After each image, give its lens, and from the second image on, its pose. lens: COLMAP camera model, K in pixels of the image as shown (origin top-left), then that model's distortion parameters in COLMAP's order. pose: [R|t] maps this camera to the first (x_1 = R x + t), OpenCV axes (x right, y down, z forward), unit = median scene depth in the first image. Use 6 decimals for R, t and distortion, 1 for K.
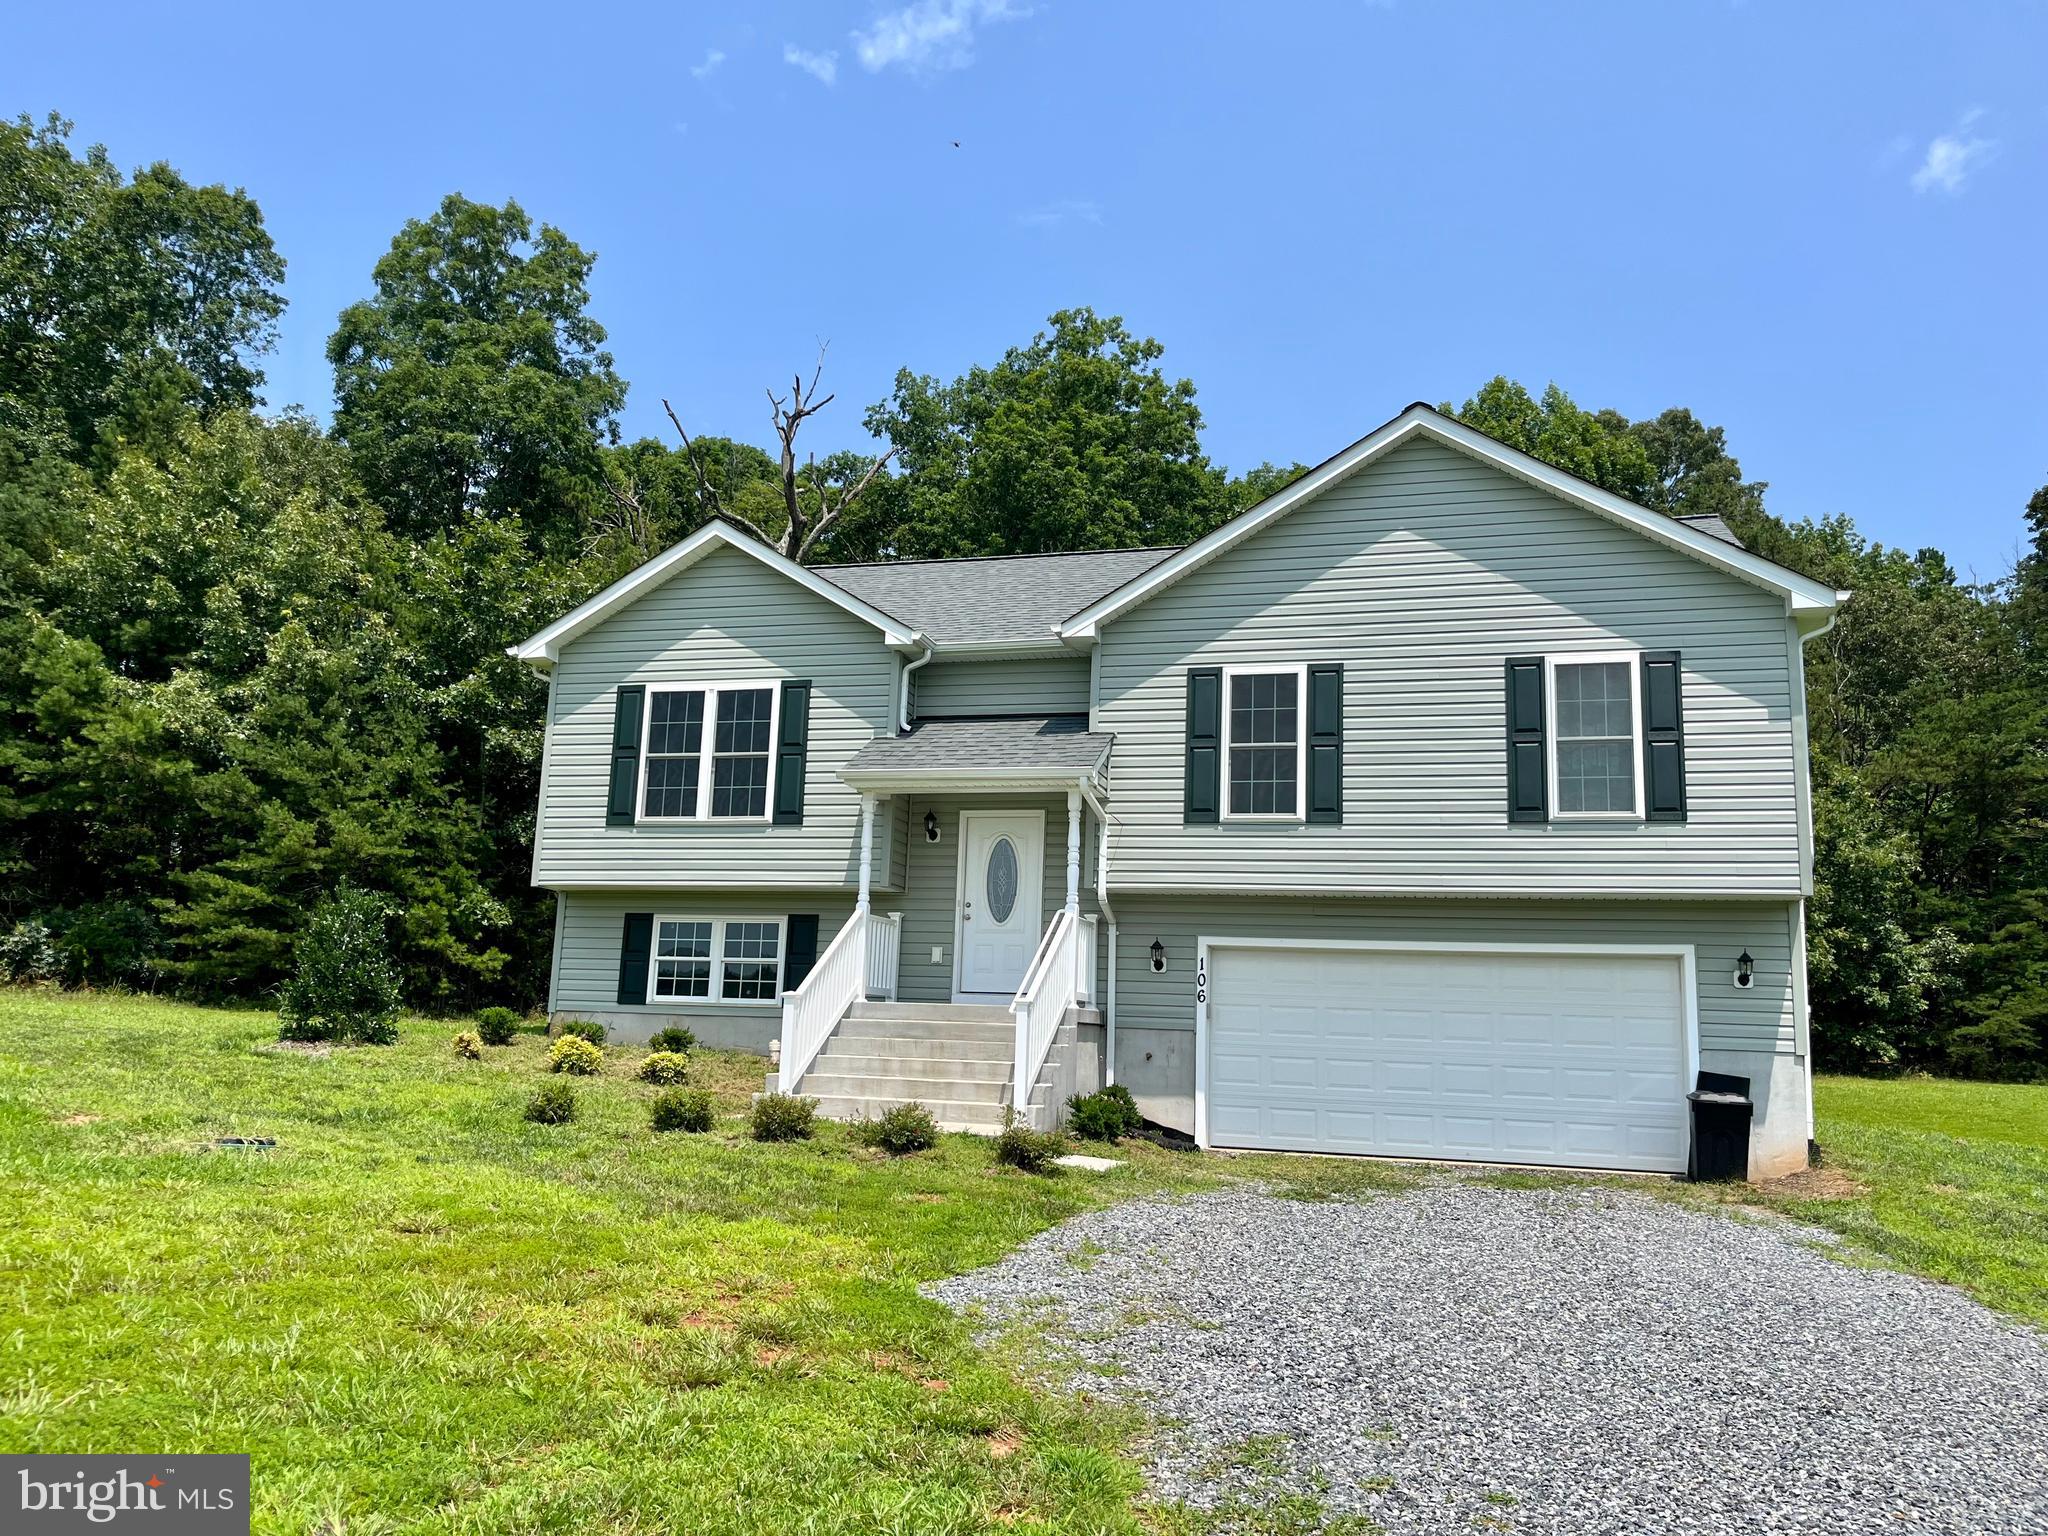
lens RADIAL K [[1544.9, 0, 1017.9], [0, 1544.9, 770.0], [0, 0, 1]] dist [0.057479, -0.084889]
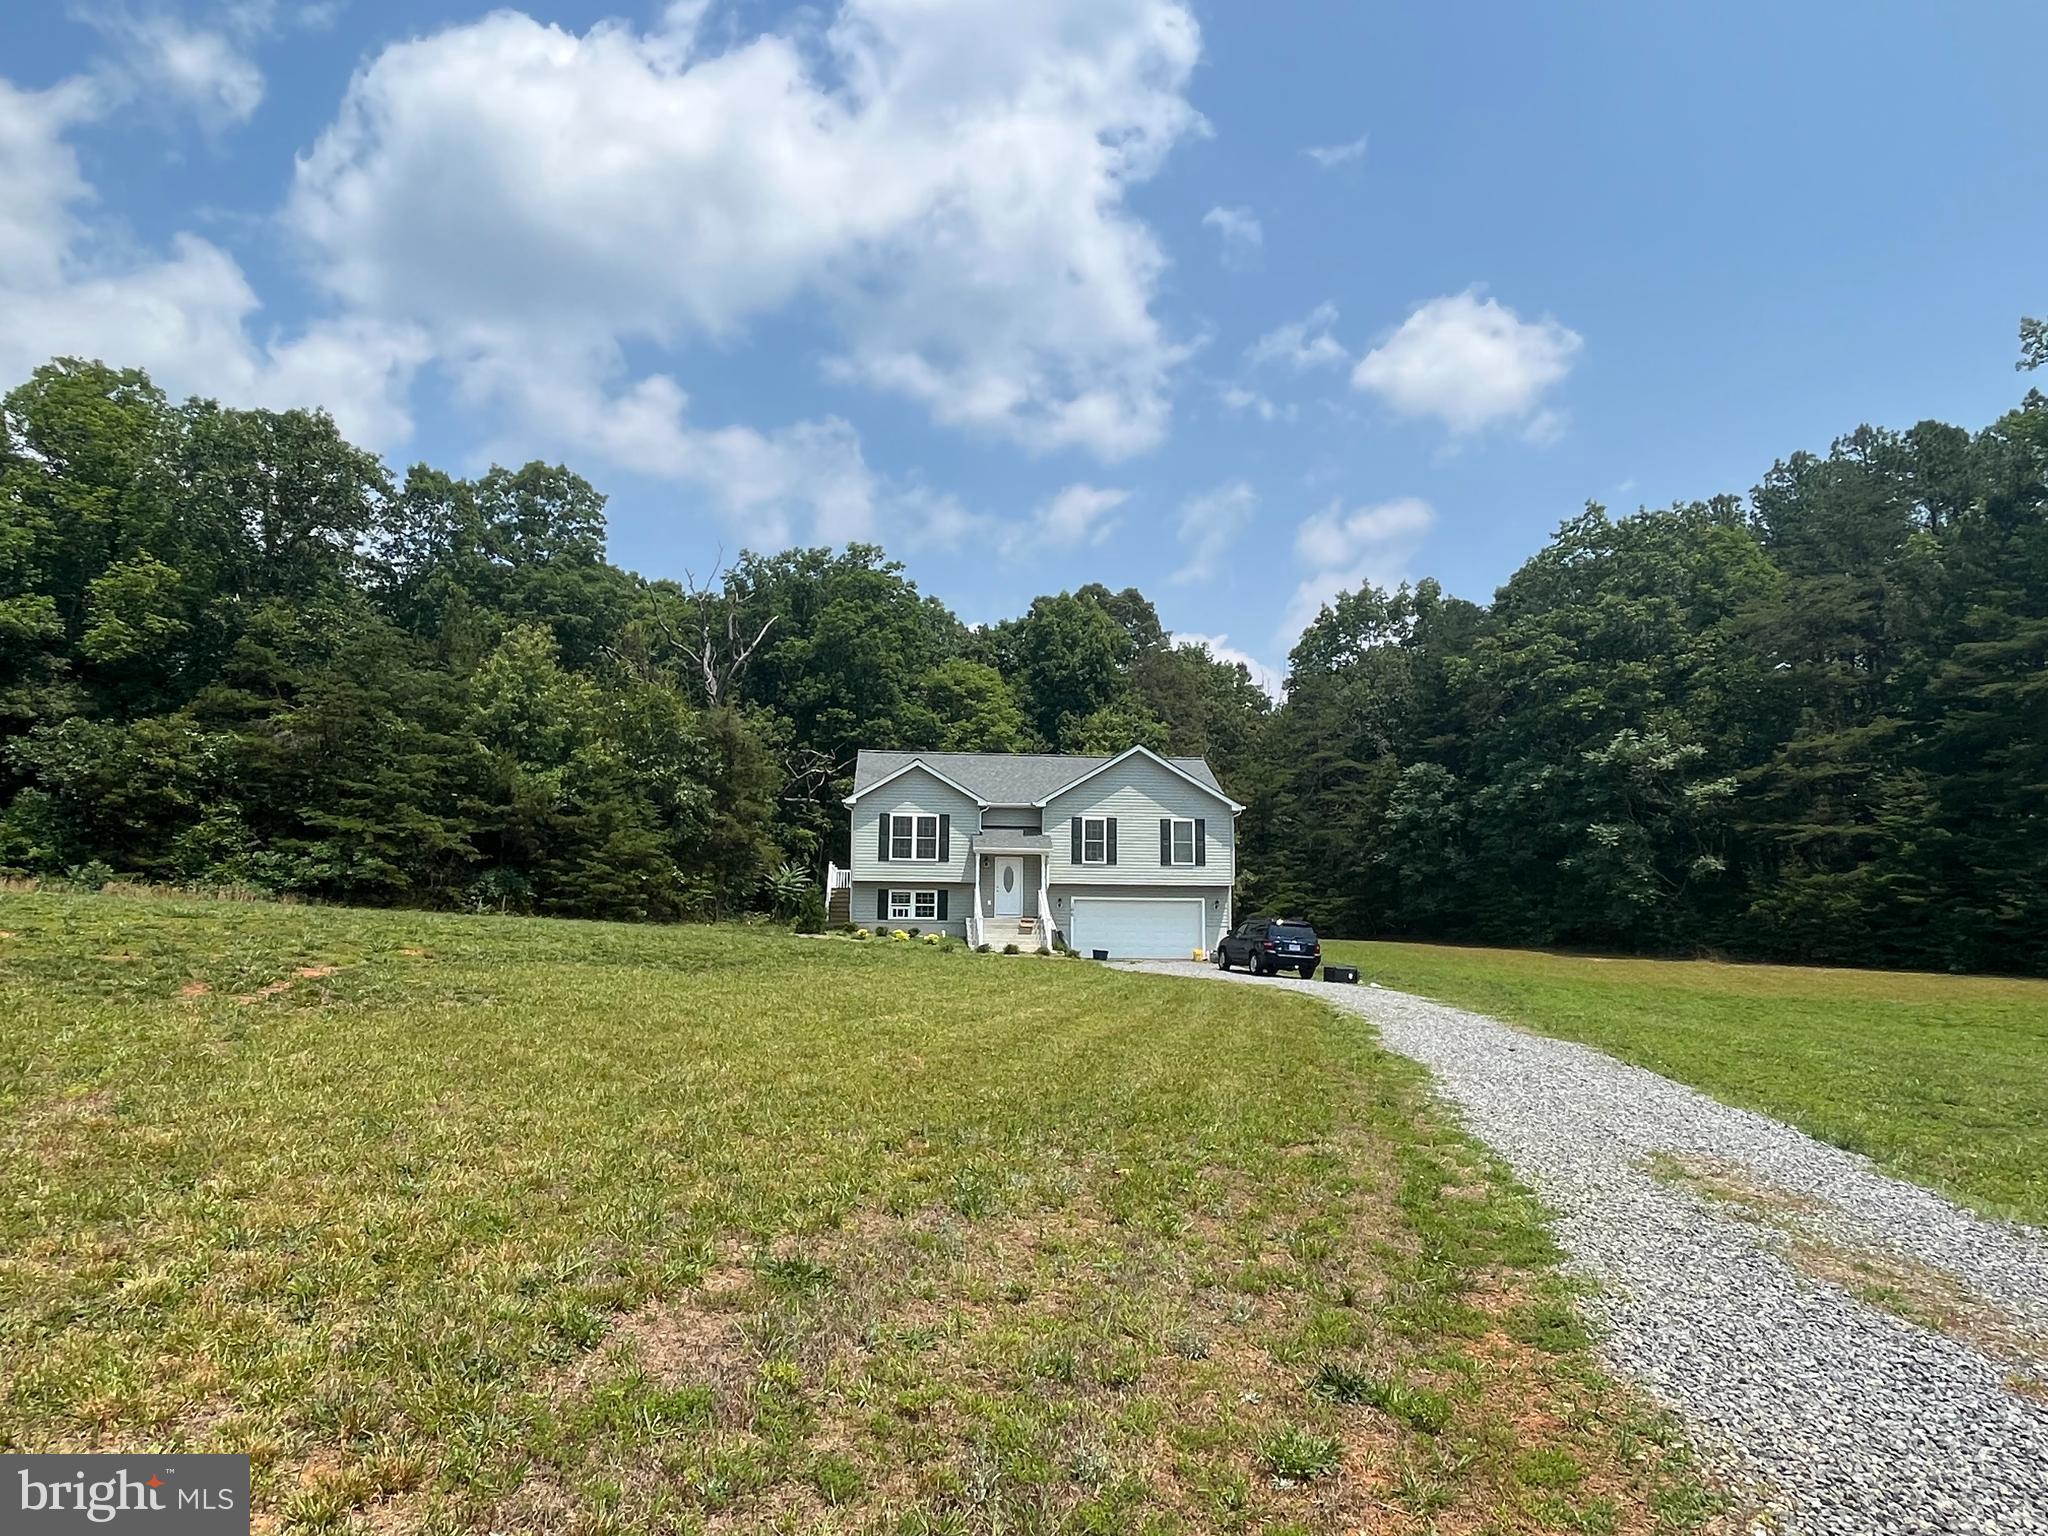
lens RADIAL K [[1256.4, 0, 1027.9], [0, 1256.4, 766.5], [0, 0, 1]] dist [-0.002639, -0.000220]
pose [[0.928959, 0.022374, 0.369507, -0.932100], [-0.039819, 0.998420, 0.039649, -0.263528], [-0.368036, -0.051546, 0.928382, -1.402881]]
